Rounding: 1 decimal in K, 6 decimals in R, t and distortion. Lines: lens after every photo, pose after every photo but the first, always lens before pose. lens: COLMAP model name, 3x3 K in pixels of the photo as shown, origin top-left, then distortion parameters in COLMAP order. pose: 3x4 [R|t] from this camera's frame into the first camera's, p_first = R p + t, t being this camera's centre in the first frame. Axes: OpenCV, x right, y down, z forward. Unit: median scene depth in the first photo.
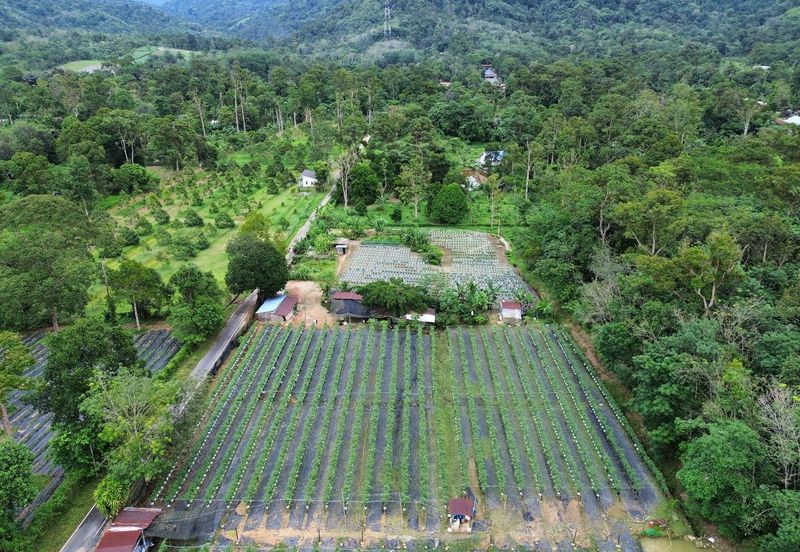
lens RADIAL K [[568.4, 0, 402.8], [0, 568.4, 276.5], [0, 0, 1]] dist [0.065080, -0.055576]
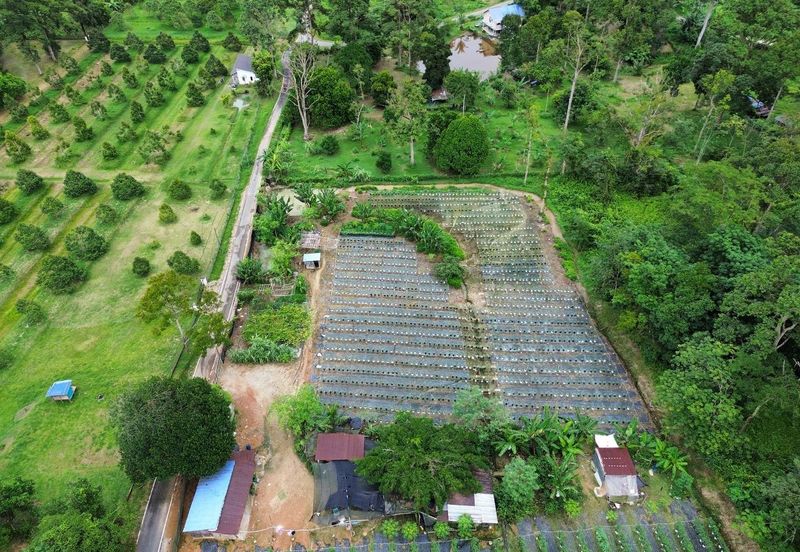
lens RADIAL K [[568.4, 0, 398.9], [0, 568.4, 277.2], [0, 0, 1]] dist [0.065080, -0.055576]
pose [[0.997302, -0.055811, 0.047689, -0.031107], [0.036524, 0.940742, 0.337150, -0.191398], [-0.063679, -0.334499, 0.940242, 0.286754]]
